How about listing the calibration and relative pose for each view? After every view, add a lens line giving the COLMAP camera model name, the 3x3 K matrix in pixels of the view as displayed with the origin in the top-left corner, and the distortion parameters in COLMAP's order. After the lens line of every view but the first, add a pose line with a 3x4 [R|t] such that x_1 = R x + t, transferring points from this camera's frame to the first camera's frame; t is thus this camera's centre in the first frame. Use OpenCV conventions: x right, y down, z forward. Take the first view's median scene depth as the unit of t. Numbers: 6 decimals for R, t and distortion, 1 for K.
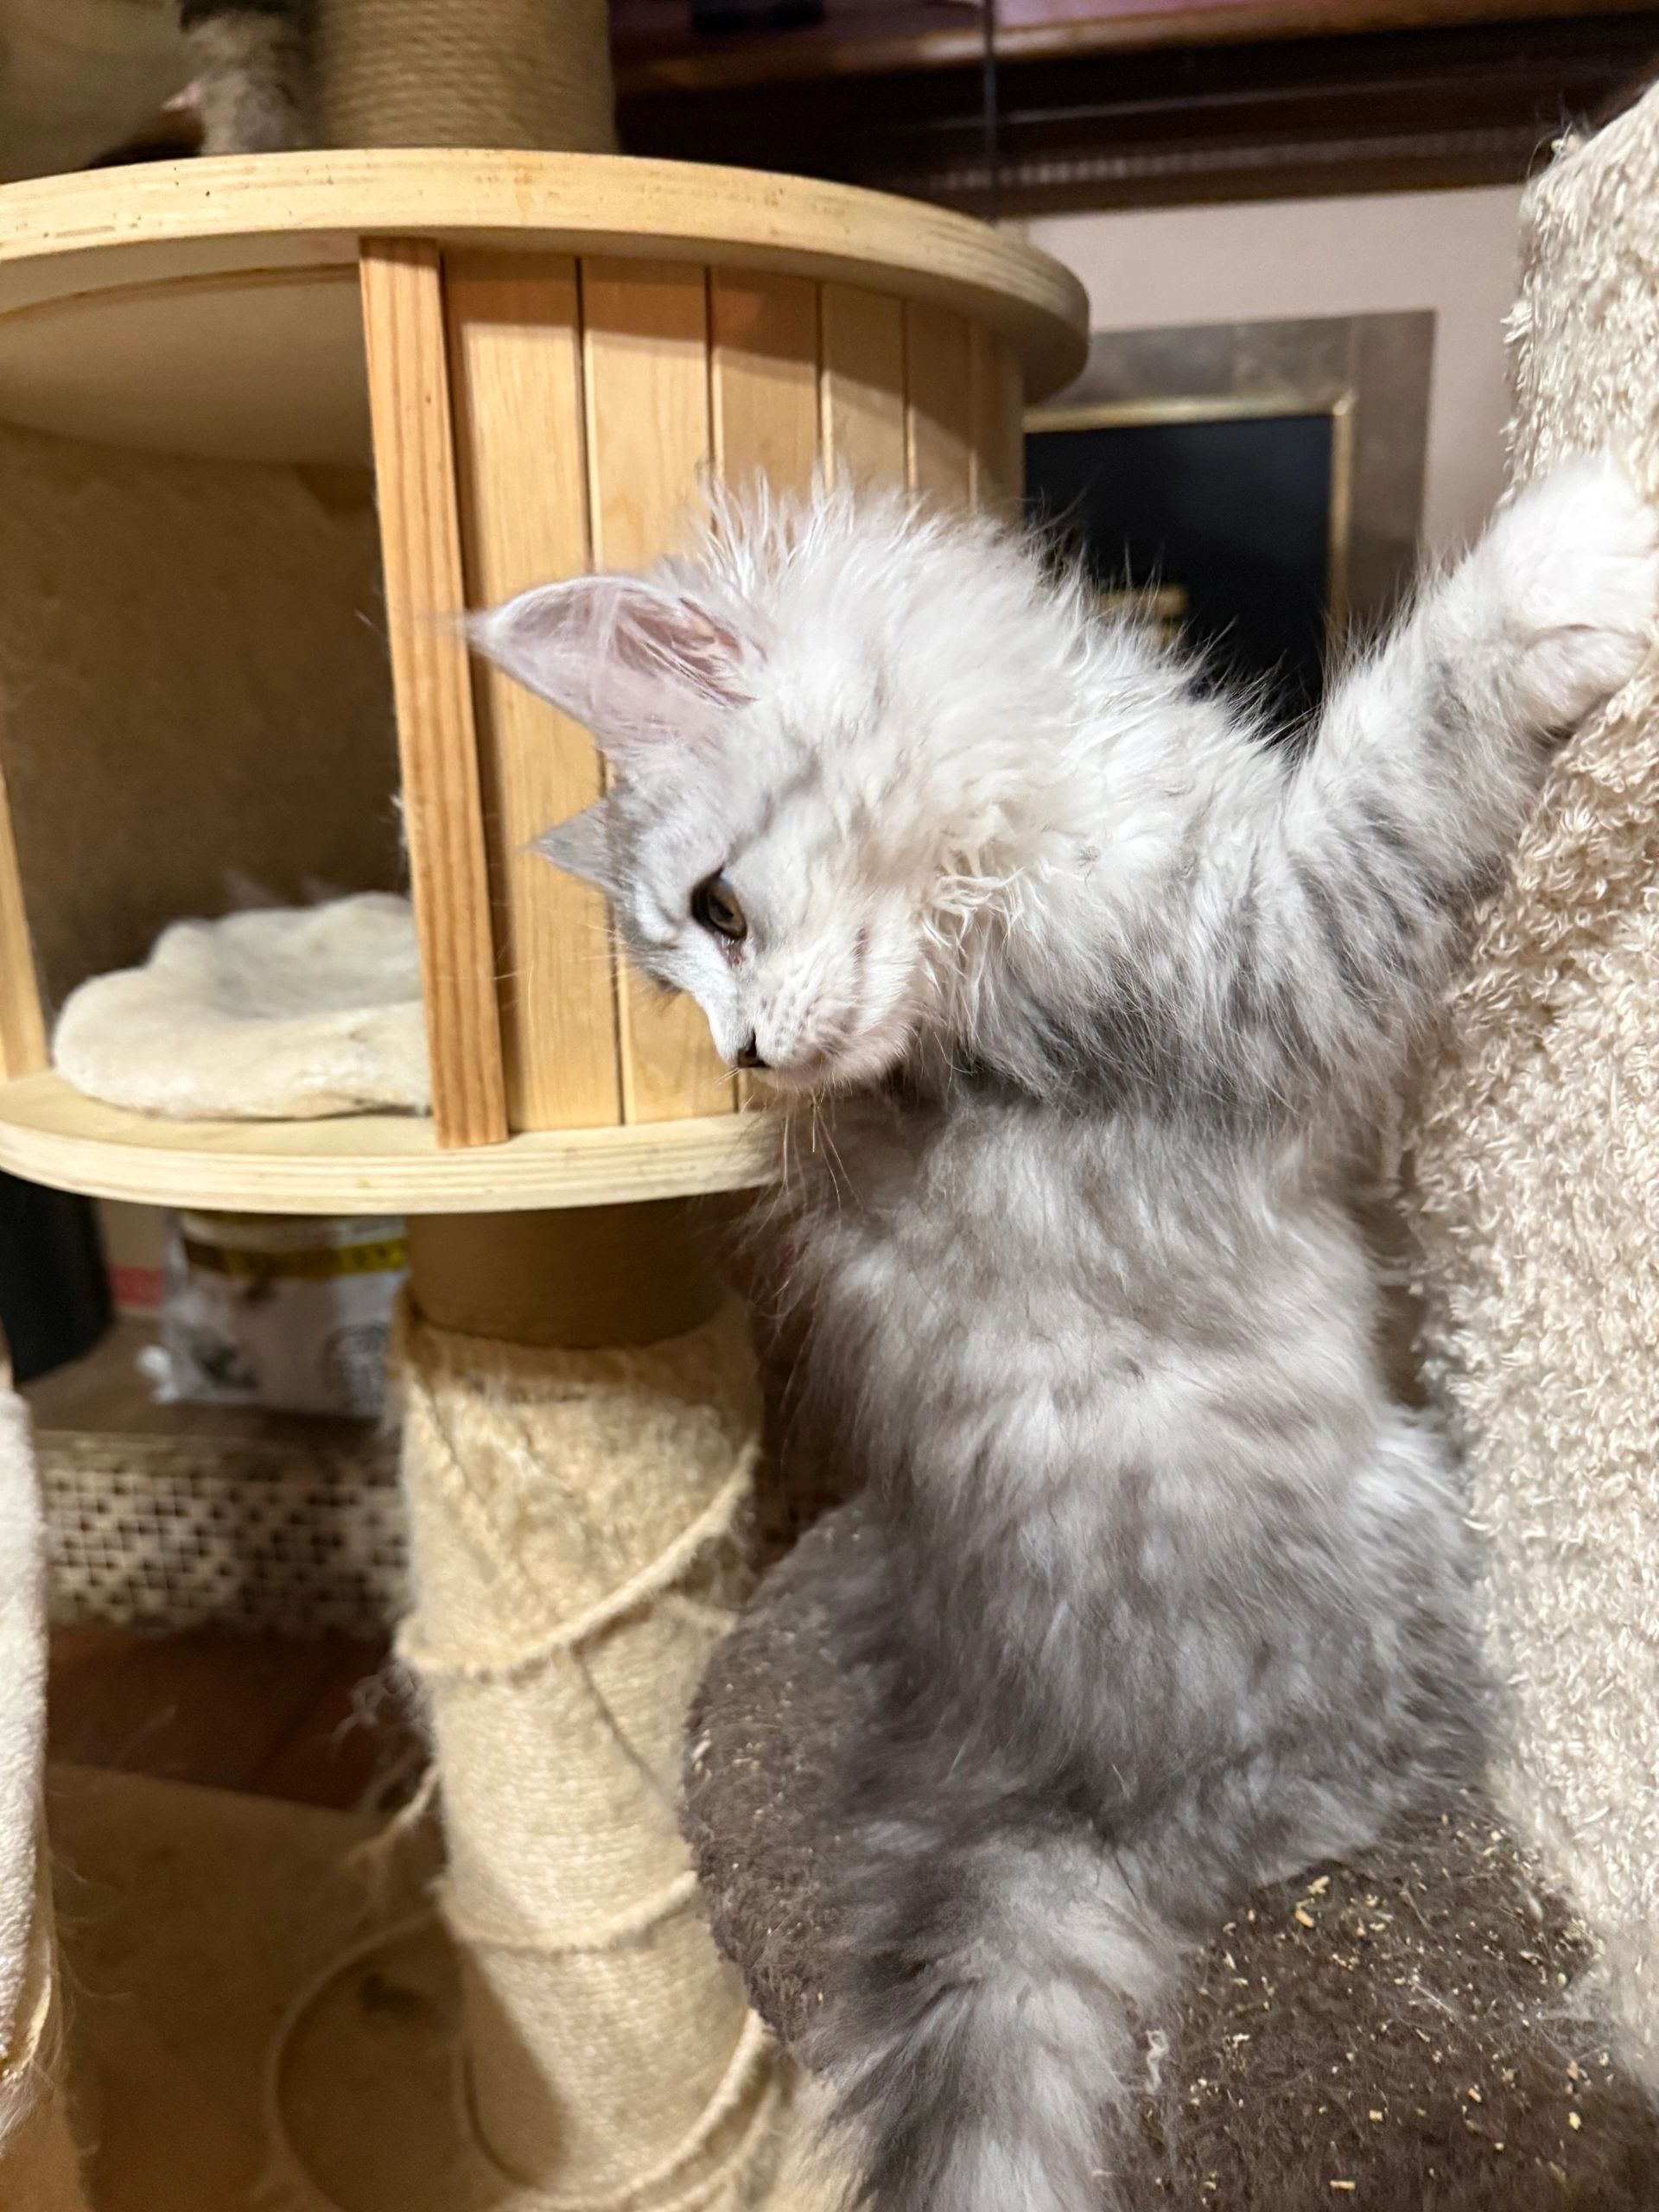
lens RADIAL K [[1639.5, 0, 841.2], [0, 1639.5, 1105.0], [0, 0, 1]] dist [-0.044817, -0.002024]
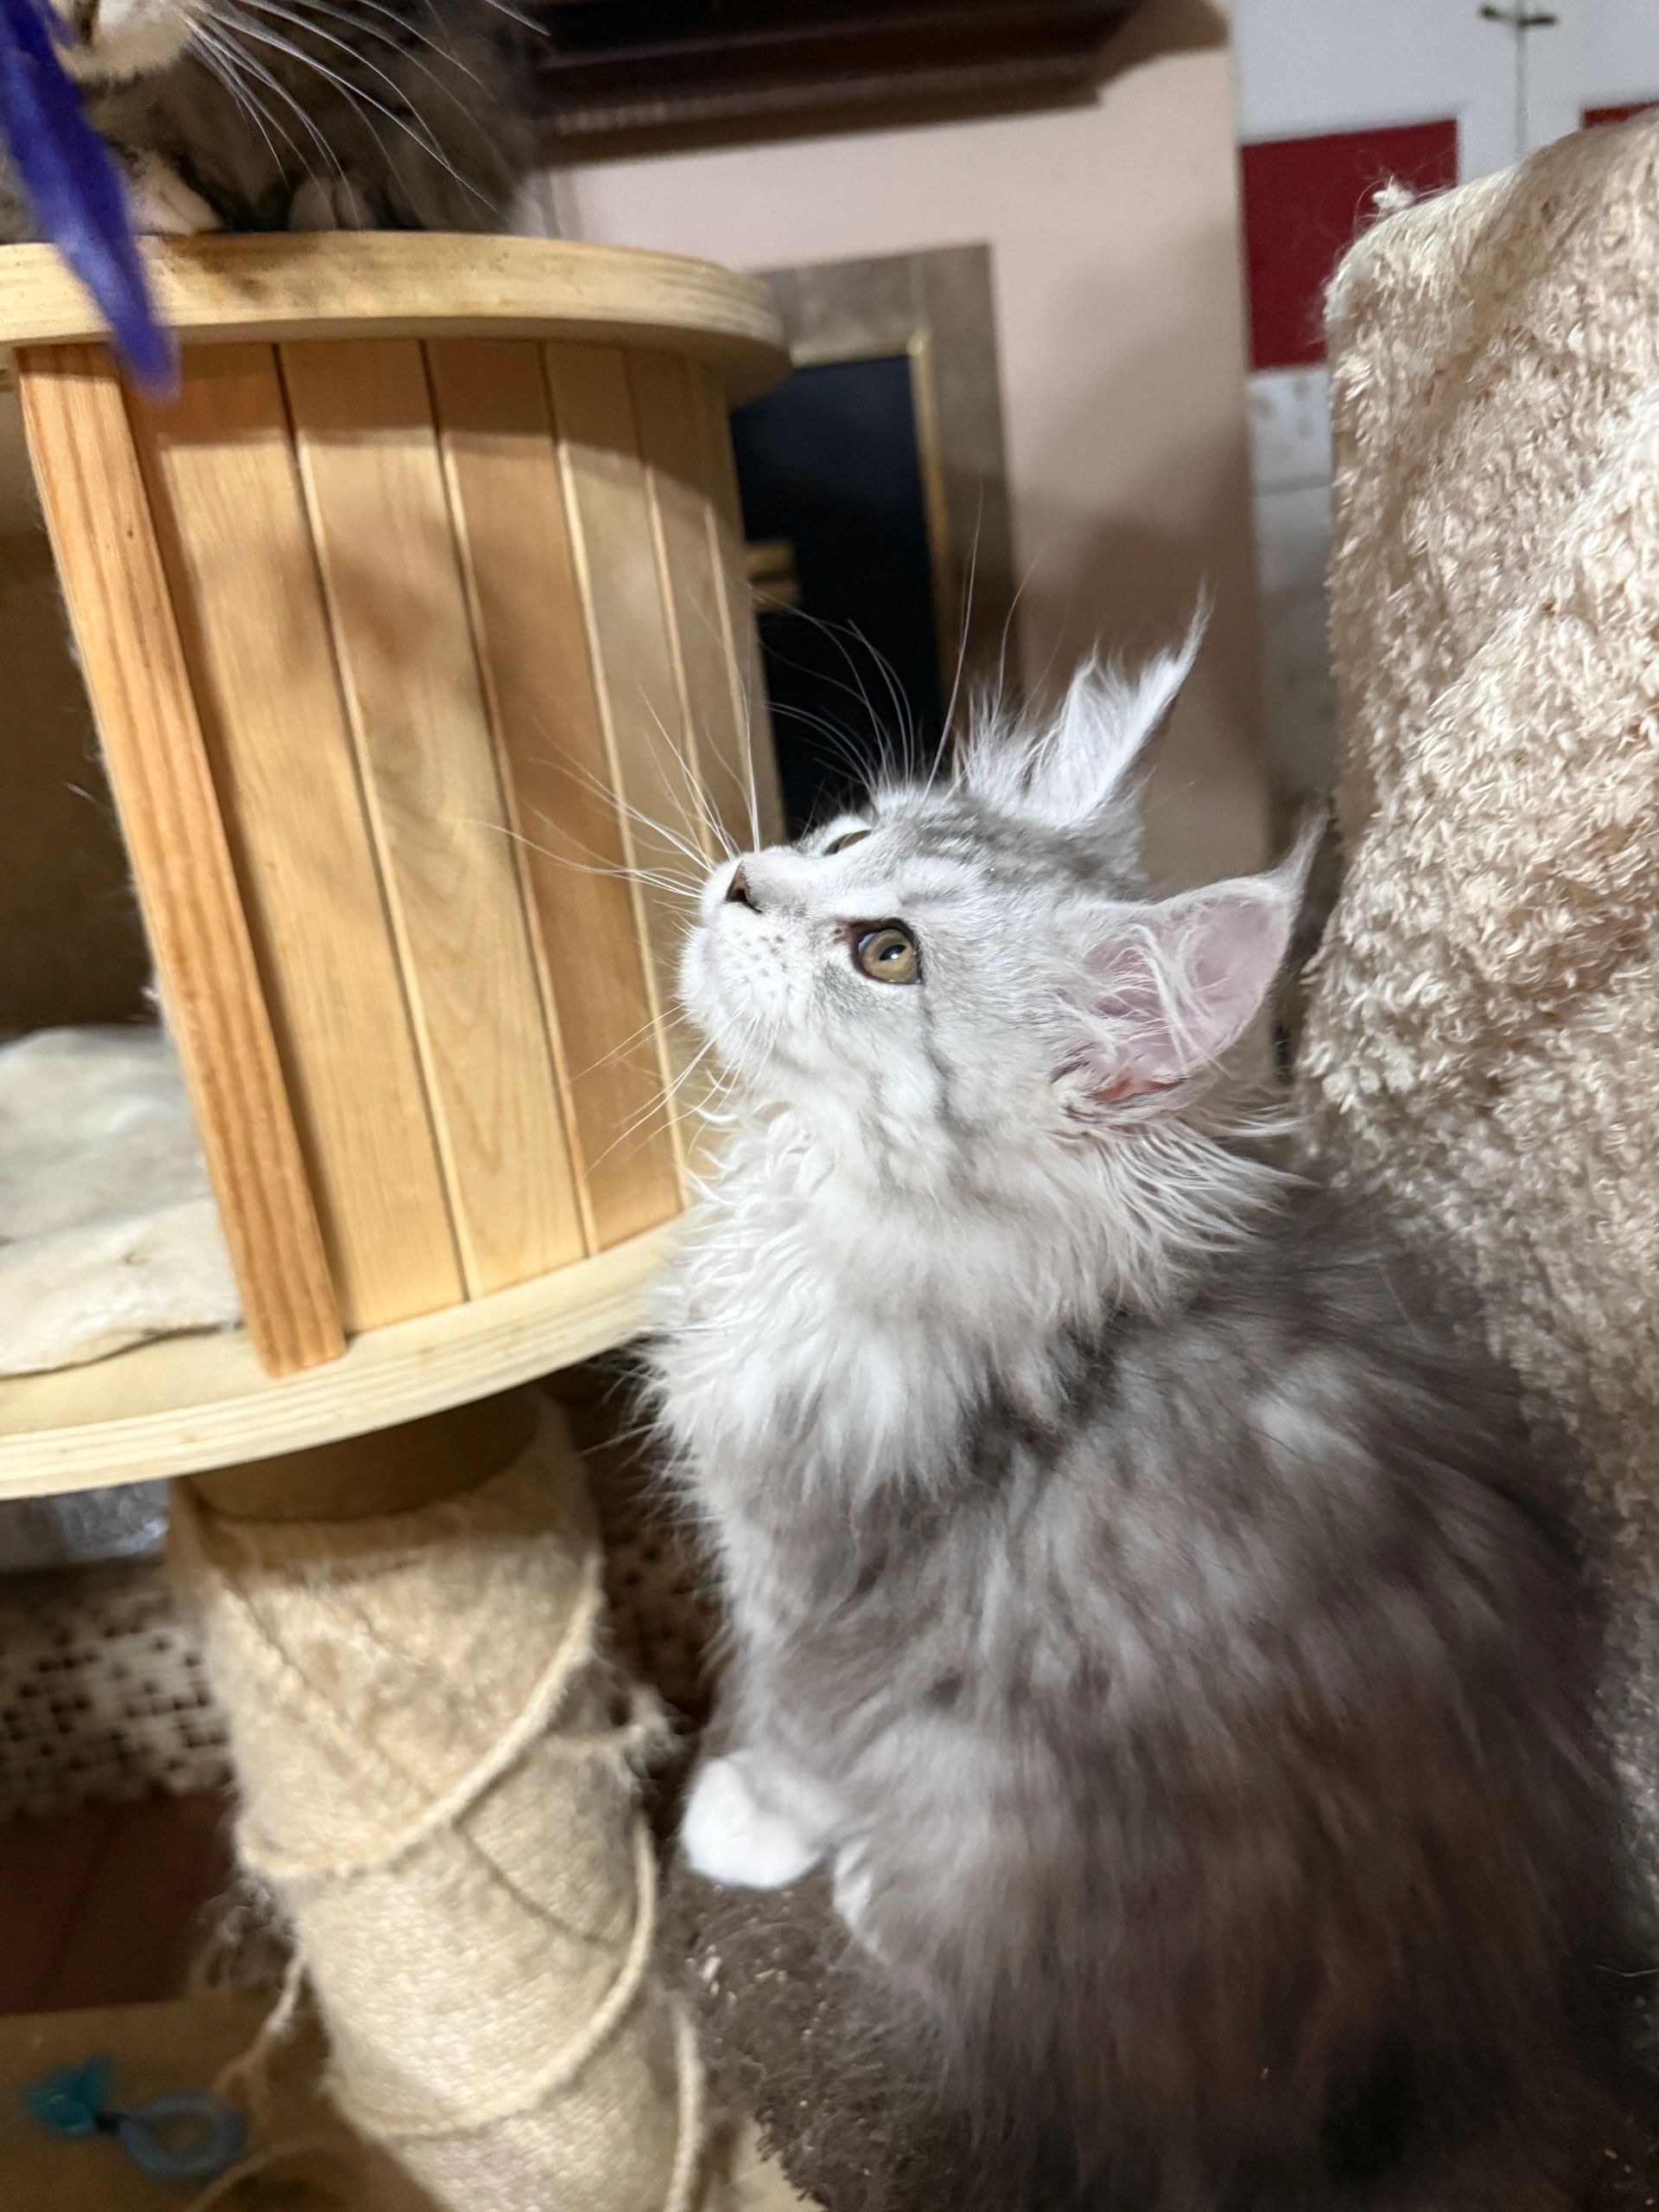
lens RADIAL K [[1639.5, 0, 854.5], [0, 1639.5, 1091.3], [0, 0, 1]] dist [-0.044817, -0.002024]
pose [[0.957270, -0.171791, 0.232640, -0.124308], [0.163328, 0.985020, 0.055314, -0.121494], [-0.238657, -0.014954, 0.970989, 0.085830]]
